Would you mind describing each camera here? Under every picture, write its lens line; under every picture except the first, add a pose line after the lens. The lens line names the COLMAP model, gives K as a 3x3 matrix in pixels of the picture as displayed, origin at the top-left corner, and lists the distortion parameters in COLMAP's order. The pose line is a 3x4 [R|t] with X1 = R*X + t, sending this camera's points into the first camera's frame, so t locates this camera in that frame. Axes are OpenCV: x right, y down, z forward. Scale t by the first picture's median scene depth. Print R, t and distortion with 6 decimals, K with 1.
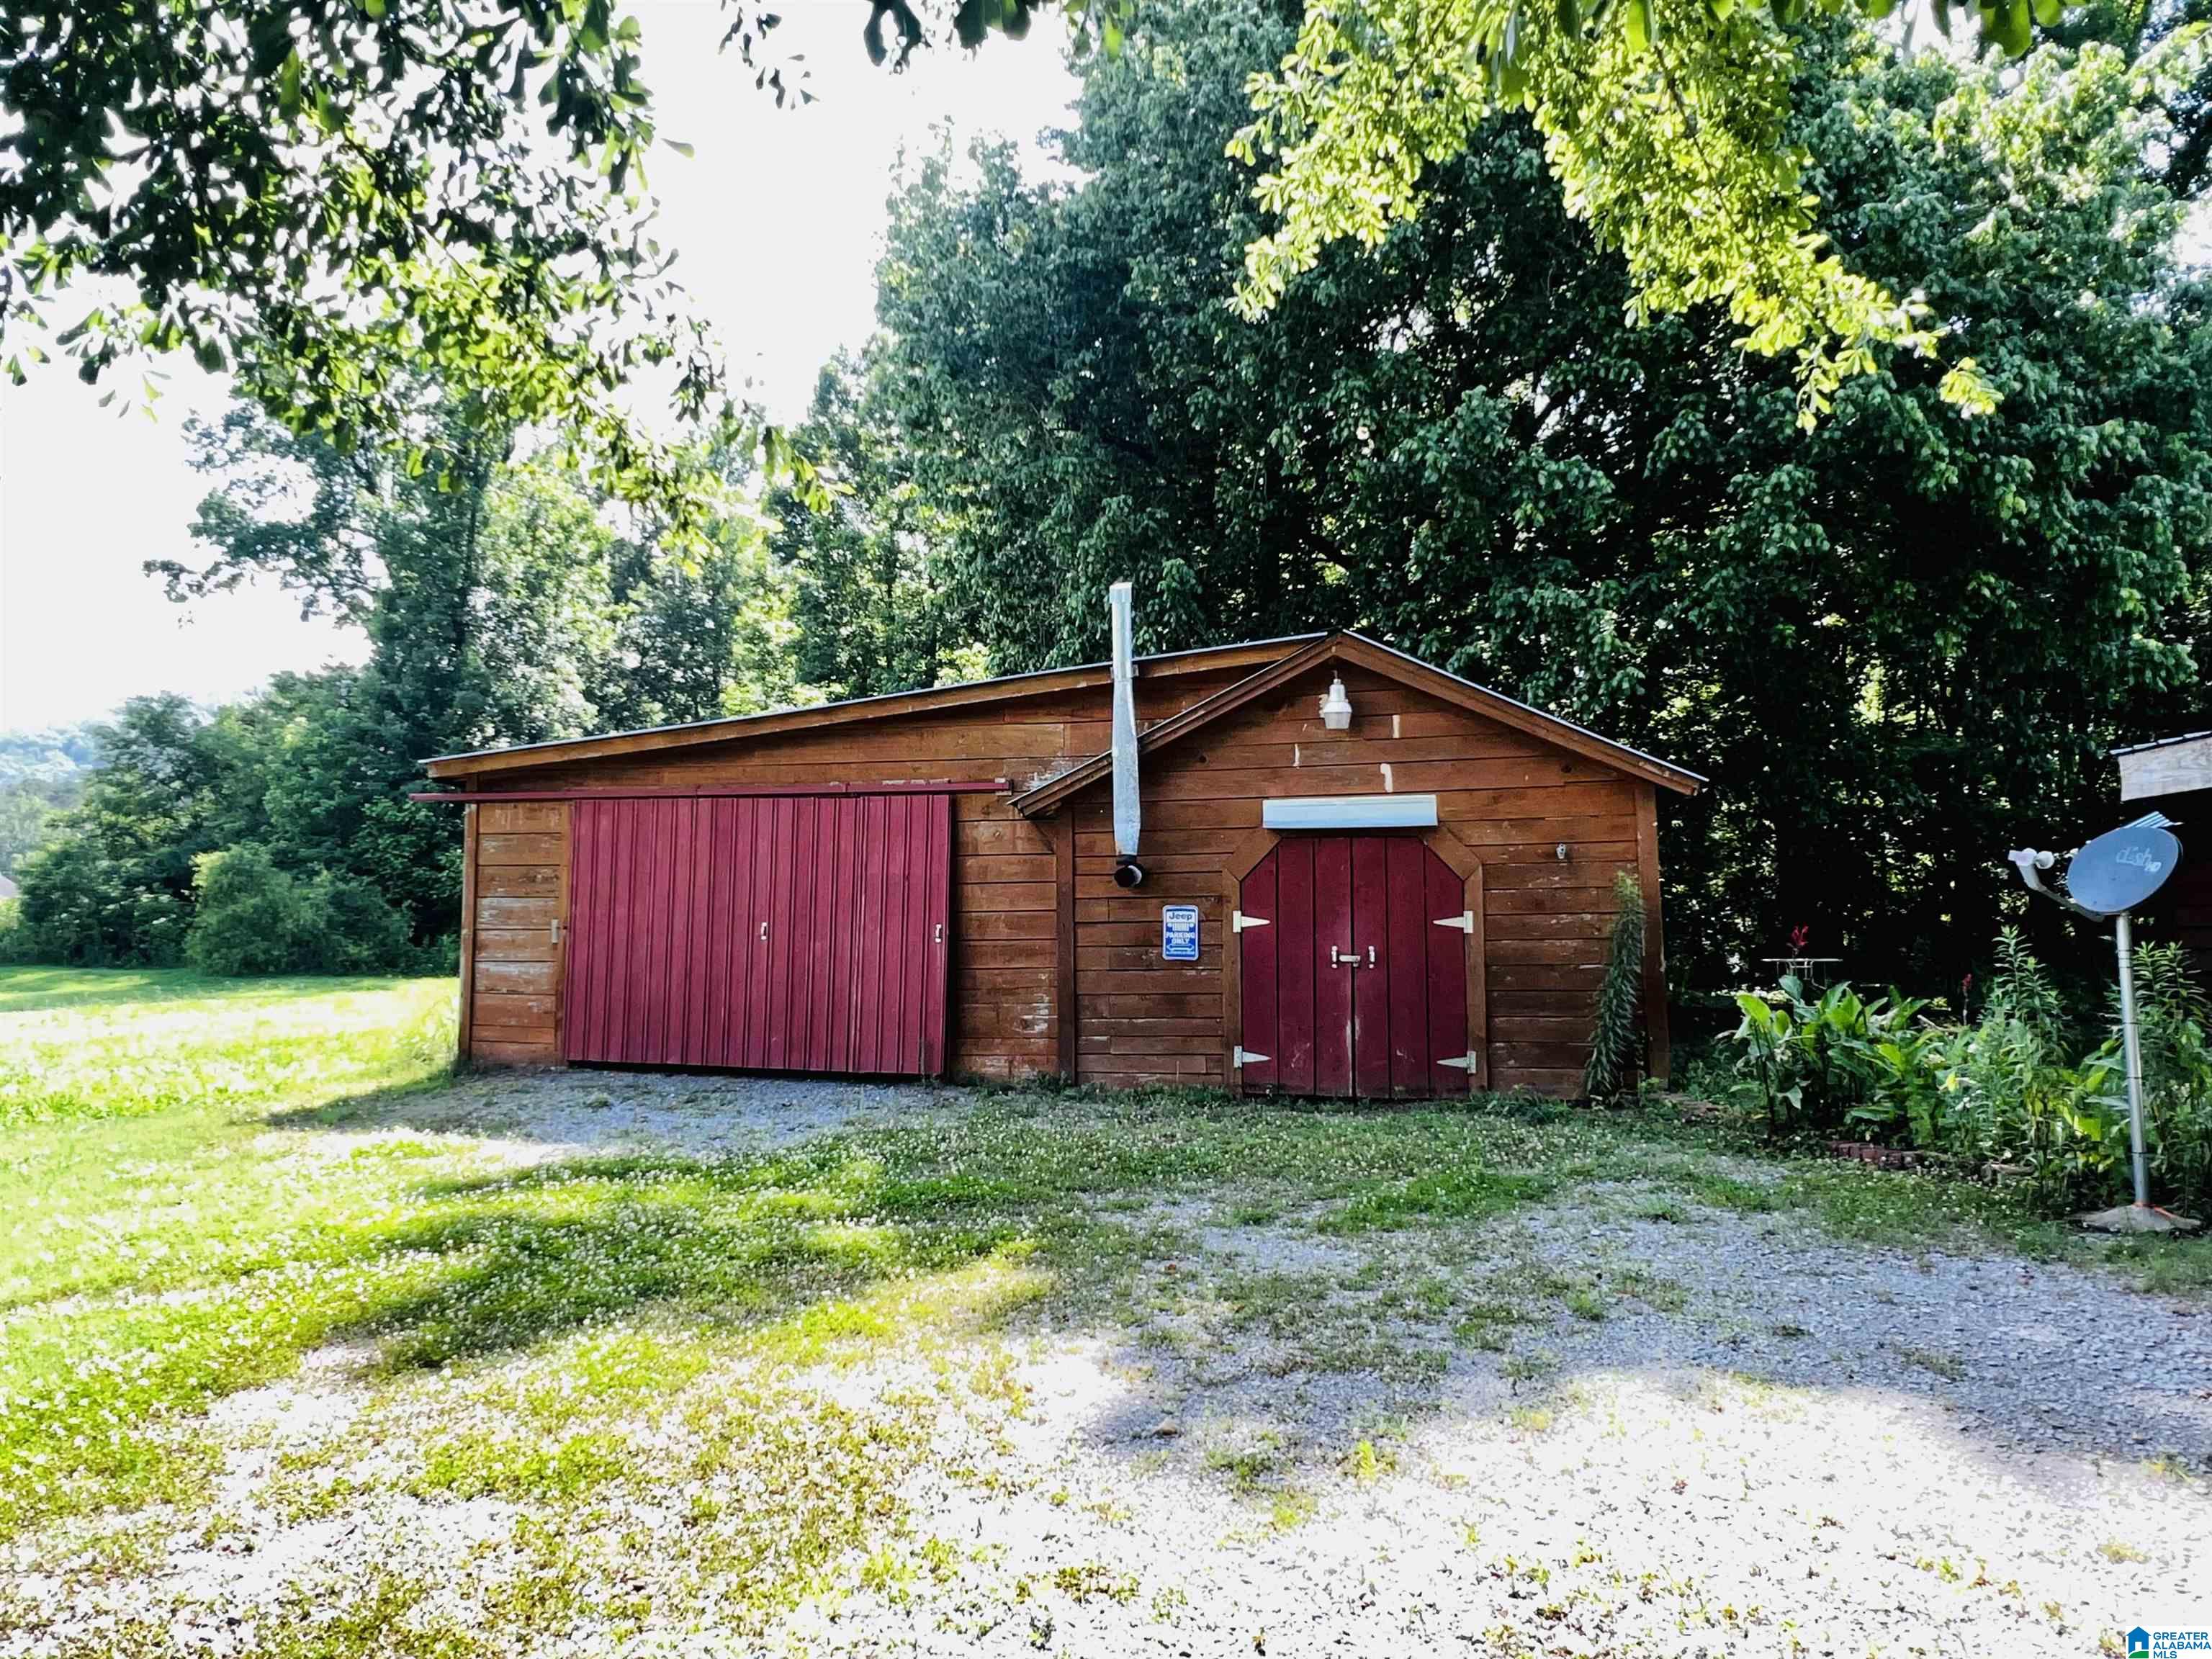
lens RADIAL K [[1354.4, 0, 1103.0], [0, 1354.4, 829.8], [0, 0, 1]] dist [0.005934, 0.000494]
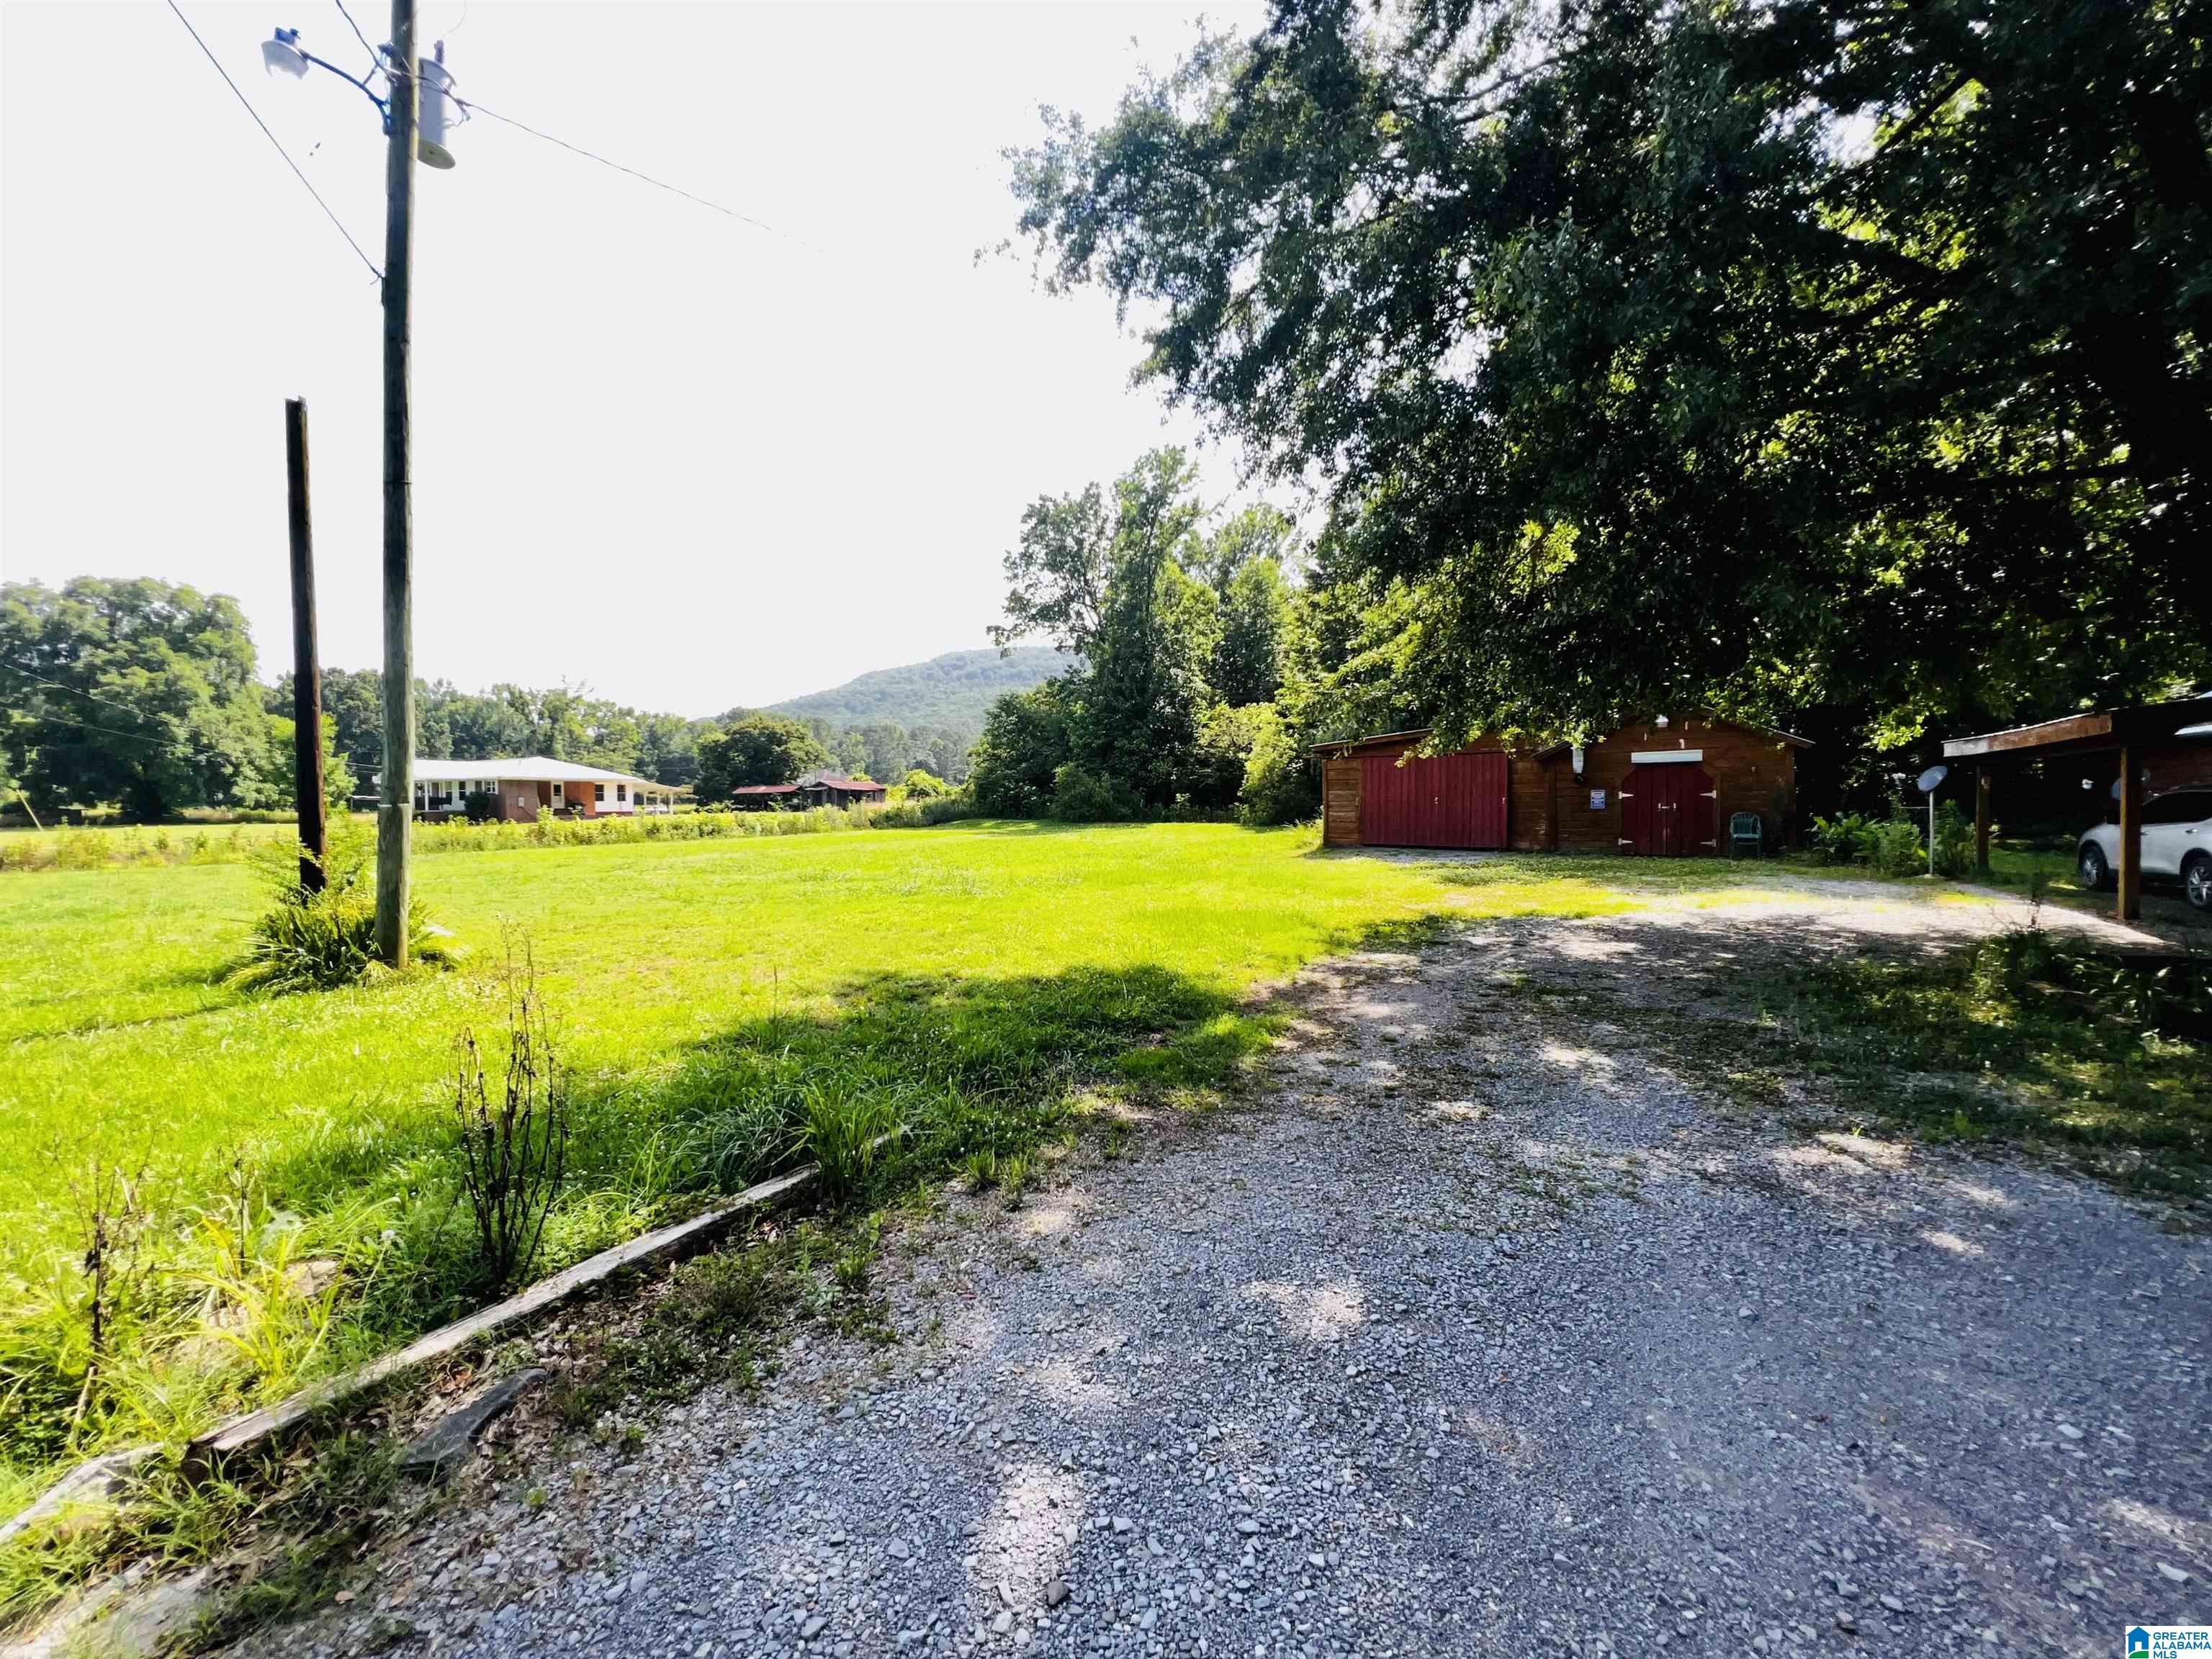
lens RADIAL K [[878.5, 0, 1118.7], [0, 878.5, 823.5], [0, 0, 1]] dist [0.001346, 0.000059]
pose [[0.940550, -0.006450, -0.339594, -0.079766], [0.042306, 0.994258, 0.098287, -0.029915], [0.337010, -0.106811, 0.935423, -0.329581]]
